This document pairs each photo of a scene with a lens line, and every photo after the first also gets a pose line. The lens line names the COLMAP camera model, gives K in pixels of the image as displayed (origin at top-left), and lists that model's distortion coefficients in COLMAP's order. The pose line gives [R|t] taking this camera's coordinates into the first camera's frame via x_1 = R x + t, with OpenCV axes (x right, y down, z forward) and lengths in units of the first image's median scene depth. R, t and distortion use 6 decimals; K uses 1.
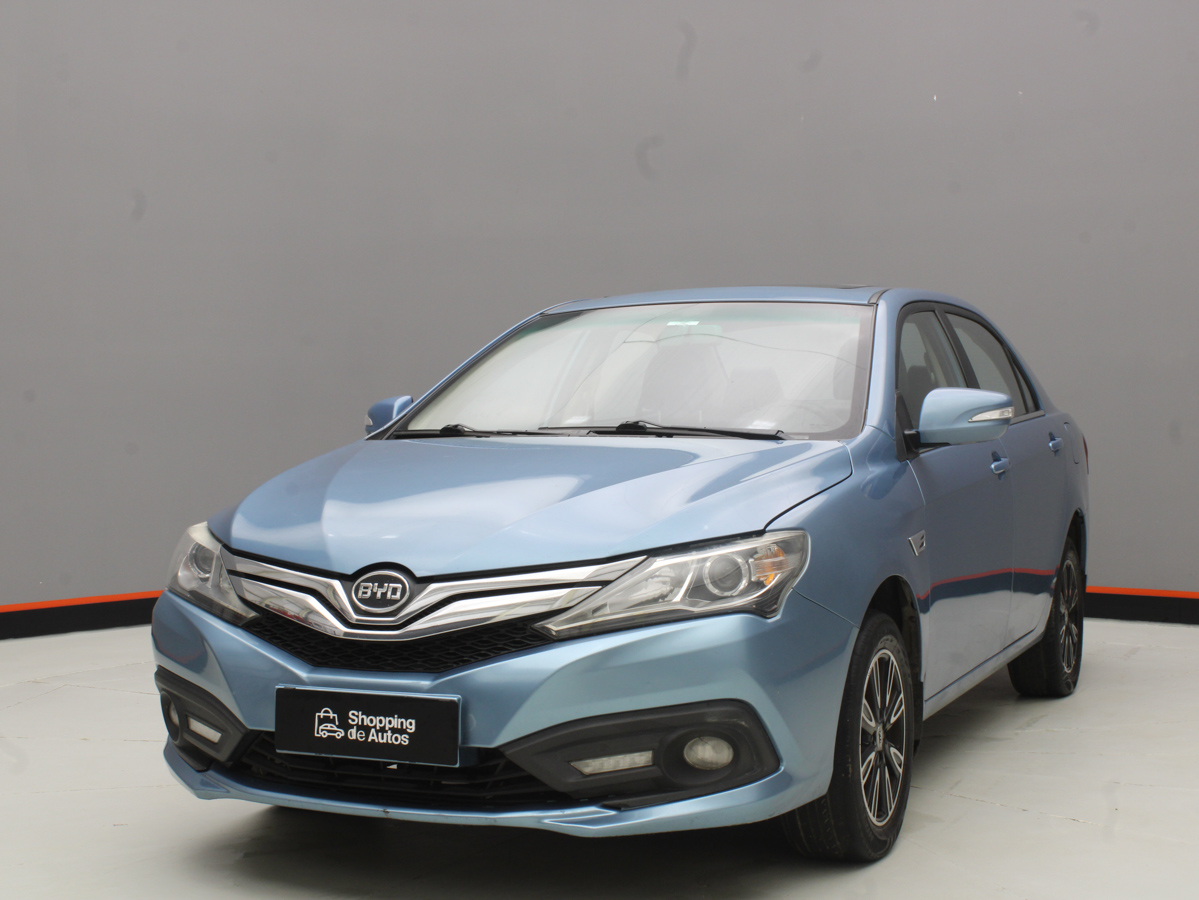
lens RADIAL K [[1660.1, 0, 599.5], [0, 1660.1, 450.0], [0, 0, 1]] dist [-0.014819, -0.008868]
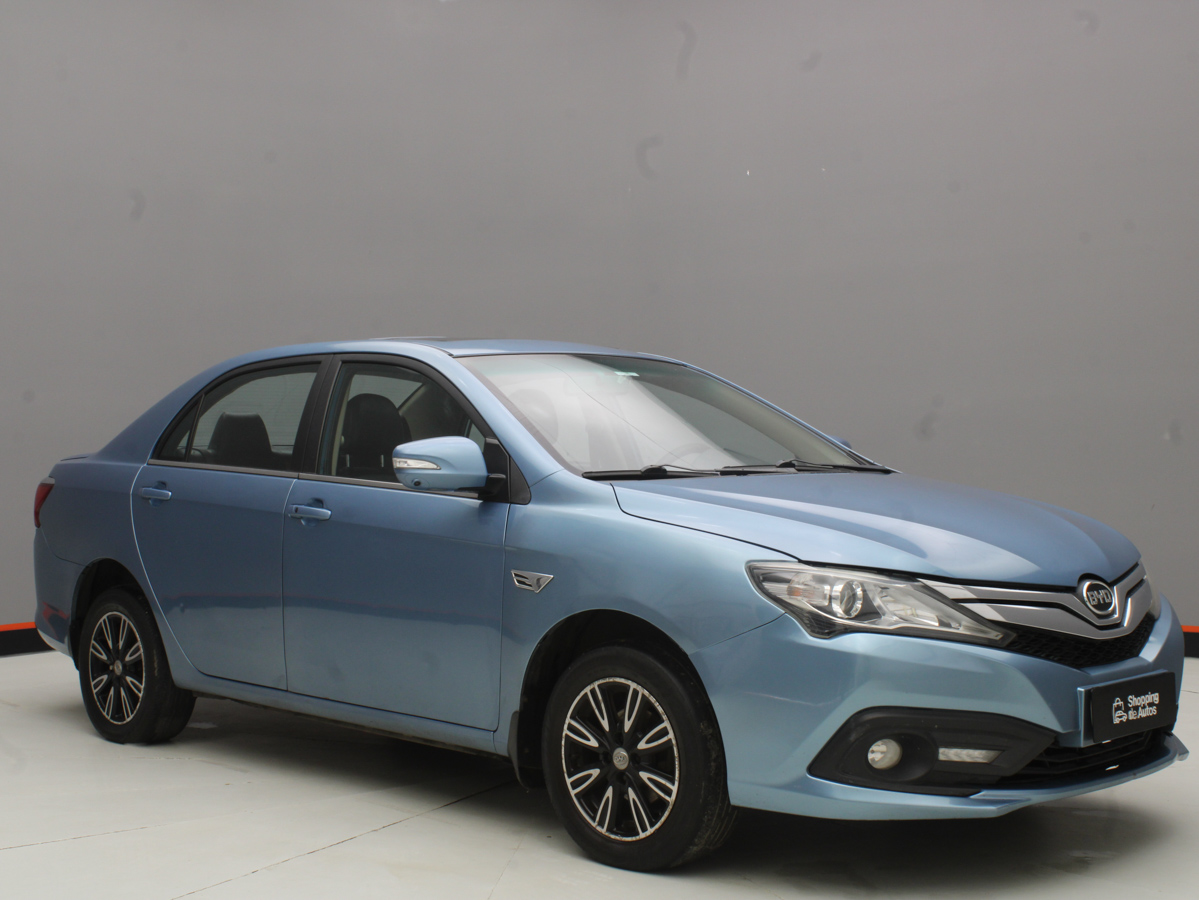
lens RADIAL K [[1522.1, 0, 599.5], [0, 1522.1, 450.0], [0, 0, 1]] dist [-0.032940, -0.008122]
pose [[0.403479, 0.016461, 0.914841, -1.309115], [0.022548, 0.999356, -0.027927, 0.000684], [-0.914711, 0.031896, 0.402848, 0.899634]]
